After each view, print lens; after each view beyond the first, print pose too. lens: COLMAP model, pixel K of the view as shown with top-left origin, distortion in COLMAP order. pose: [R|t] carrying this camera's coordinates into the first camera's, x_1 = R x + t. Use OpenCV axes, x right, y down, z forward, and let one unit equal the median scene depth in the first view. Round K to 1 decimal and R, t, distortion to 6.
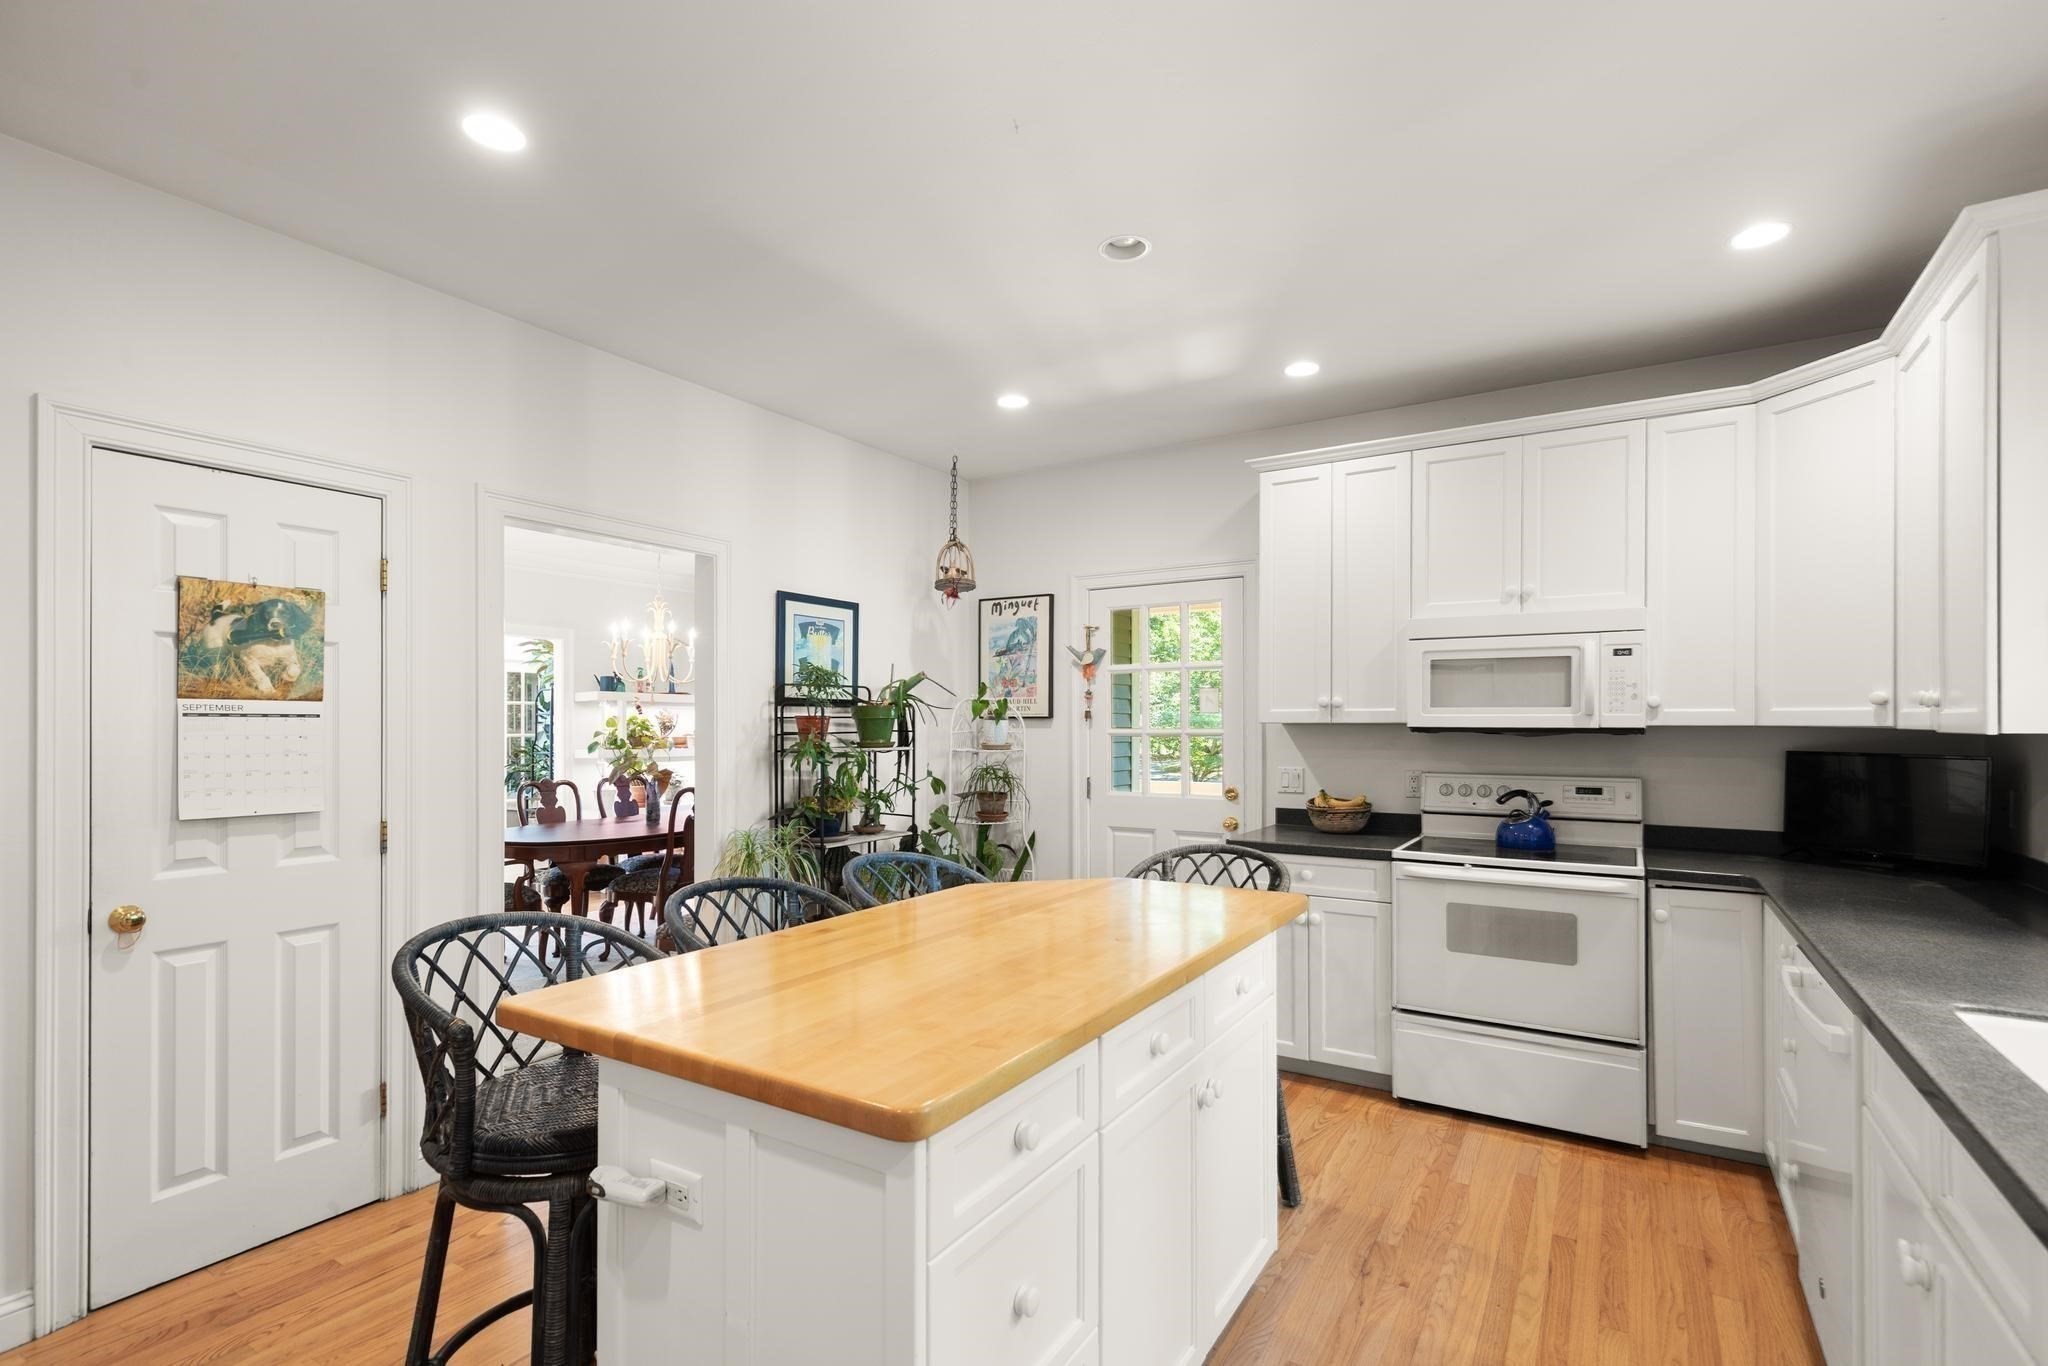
lens RADIAL K [[939.3, 0, 1030.5], [0, 939.3, 713.3], [0, 0, 1]] dist [0.013640, -0.005765]
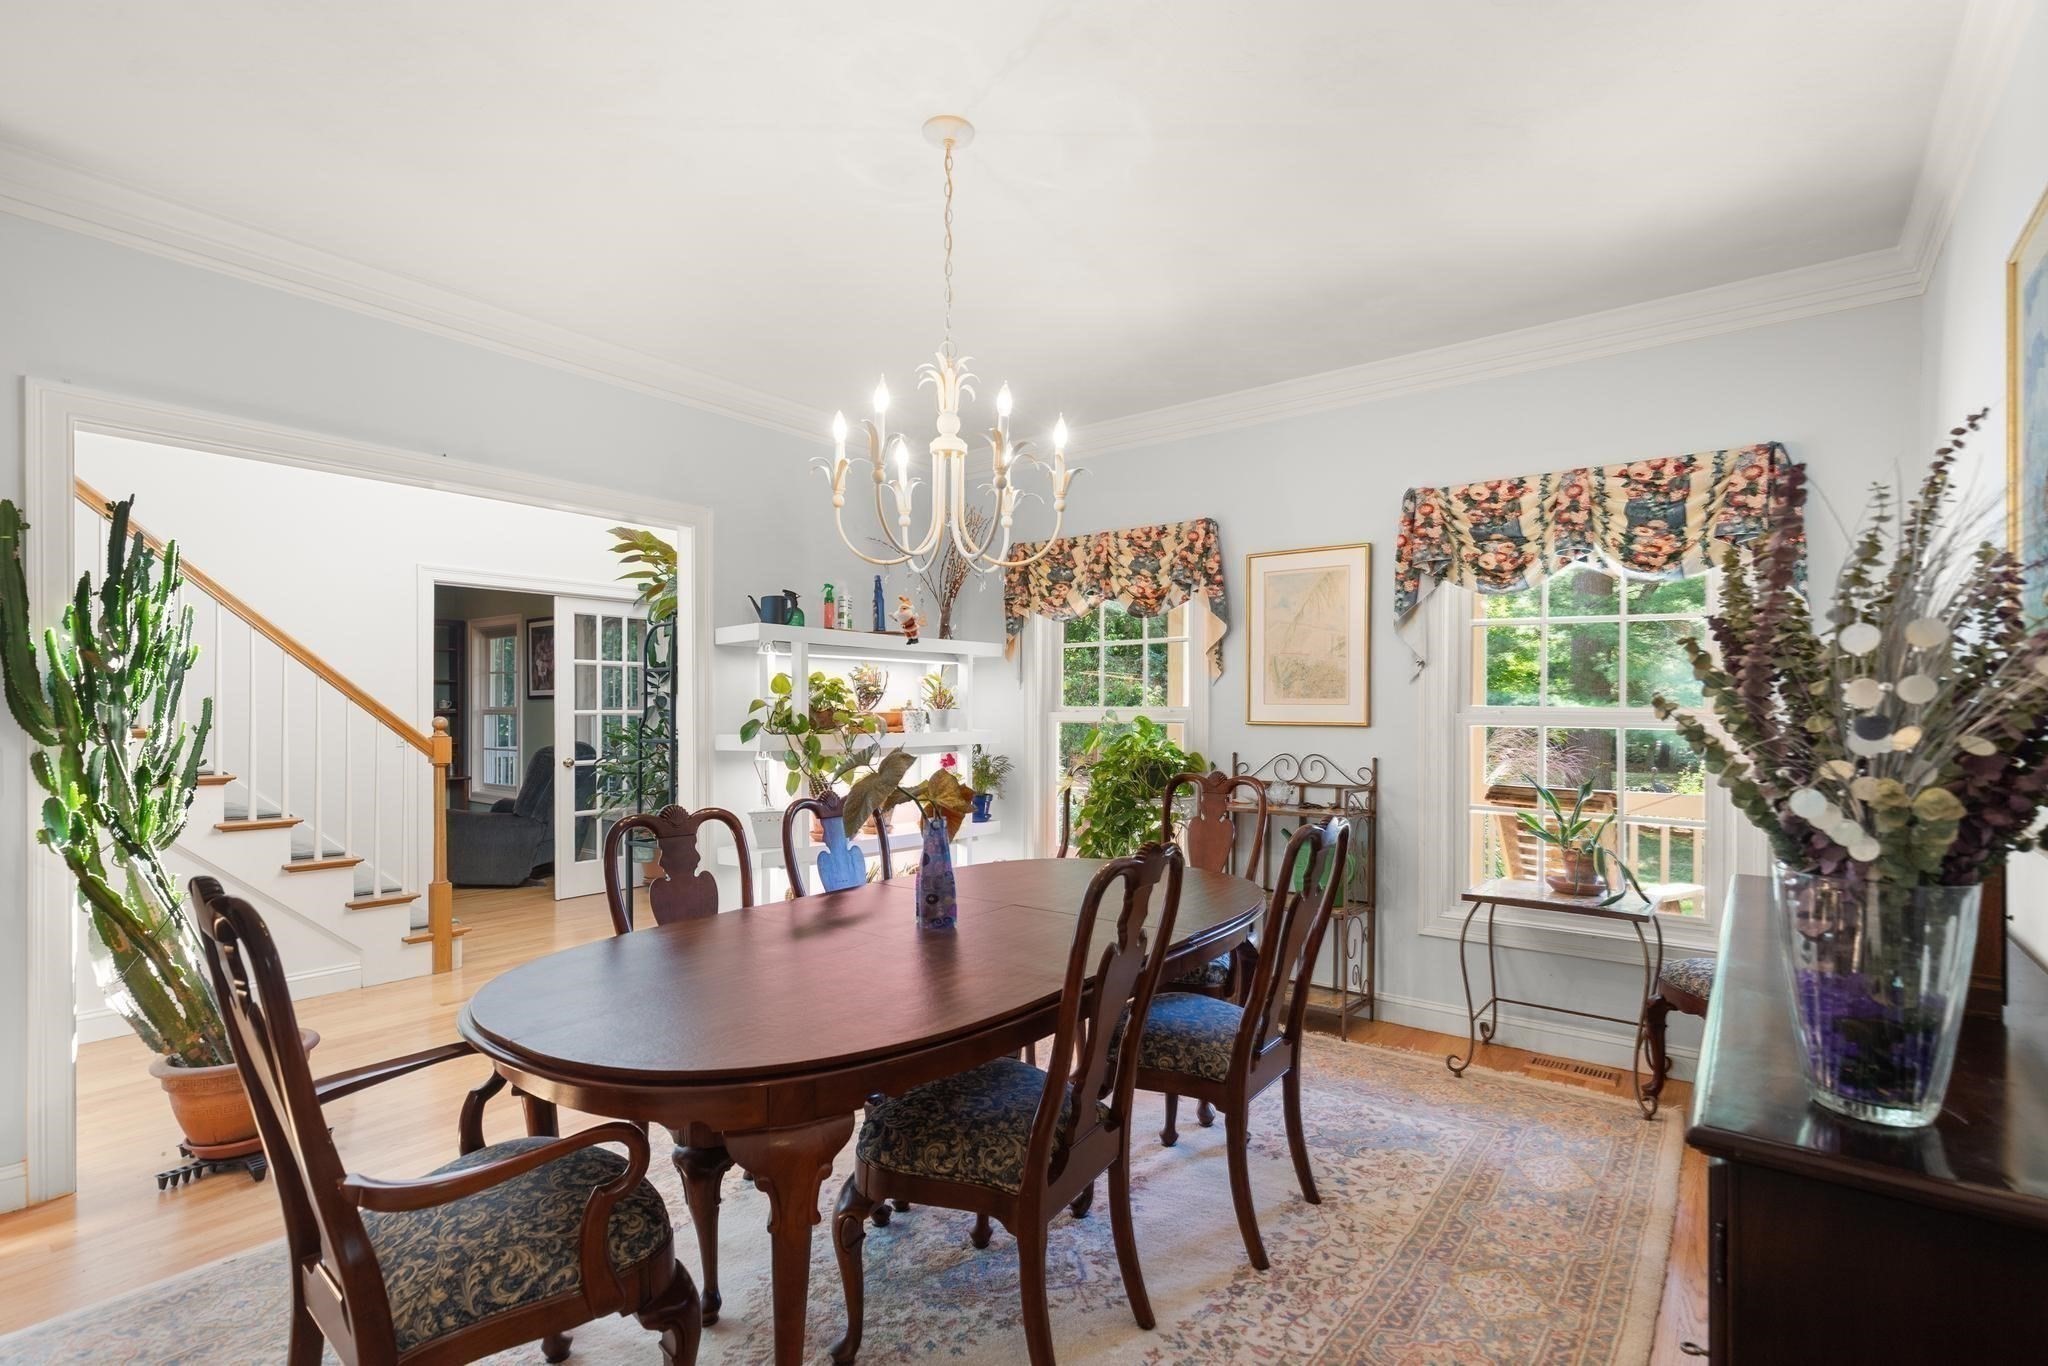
lens RADIAL K [[939.3, 0, 1030.5], [0, 939.3, 713.3], [0, 0, 1]] dist [0.013640, -0.005765]
pose [[0.995746, 0.000516, -0.092144, -0.252389], [0.000797, 0.999899, 0.014216, 0.018699], [0.092142, -0.014229, 0.995644, 0.477235]]
